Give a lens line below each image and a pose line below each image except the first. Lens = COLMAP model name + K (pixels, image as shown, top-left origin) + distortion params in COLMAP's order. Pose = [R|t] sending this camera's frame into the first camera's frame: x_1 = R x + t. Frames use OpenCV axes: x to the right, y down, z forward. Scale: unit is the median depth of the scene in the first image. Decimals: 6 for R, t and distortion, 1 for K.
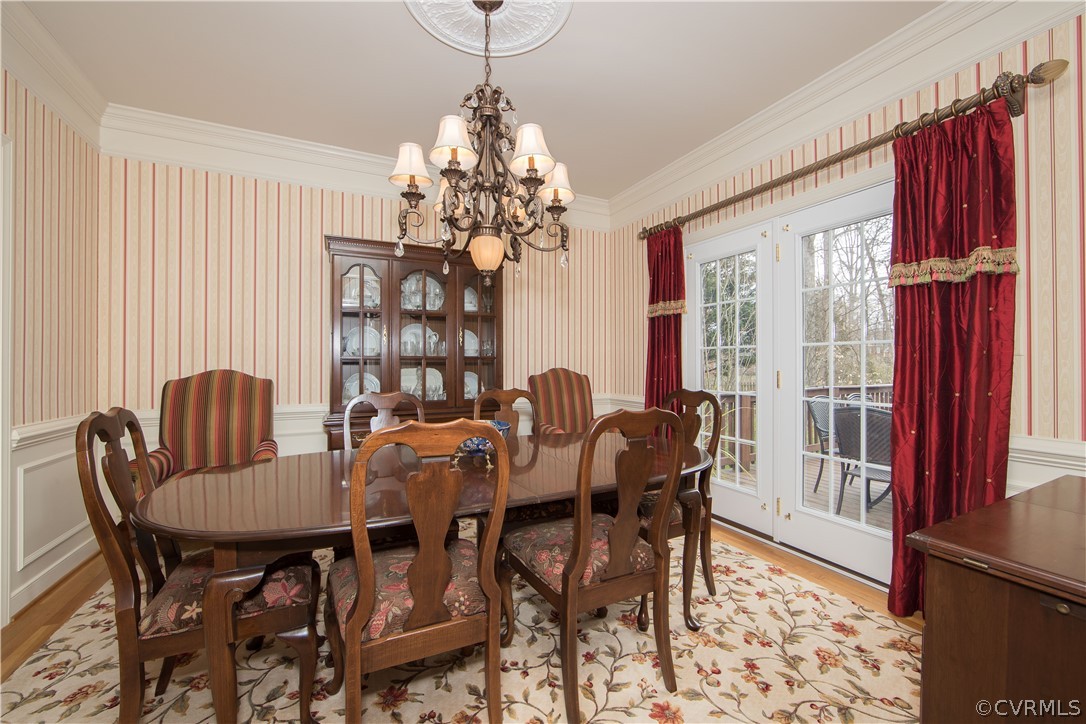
lens RADIAL K [[438.4, 0, 548.1], [0, 438.4, 358.8], [0, 0, 1]] dist [0.014936, 0.000313]
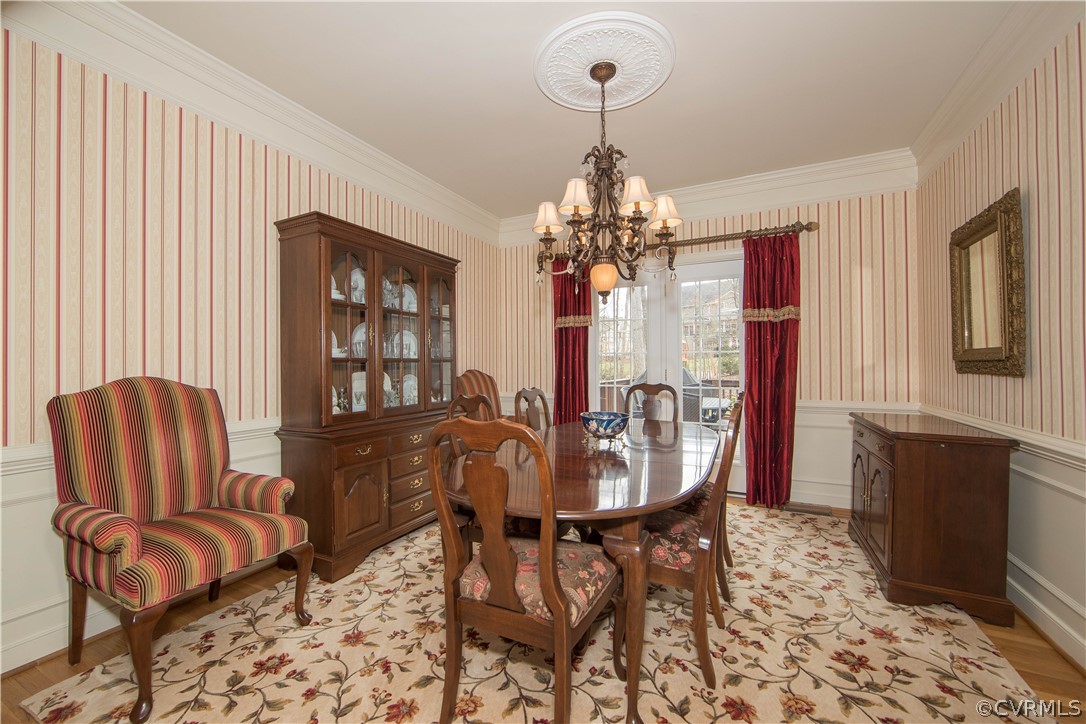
lens RADIAL K [[438.4, 0, 544.4], [0, 438.4, 365.3], [0, 0, 1]] dist [0.014936, 0.000313]
pose [[0.794767, -0.004735, 0.606896, -0.650717], [-0.003013, 0.999926, 0.011747, -0.004818], [-0.606907, -0.011165, 0.794695, 0.066833]]
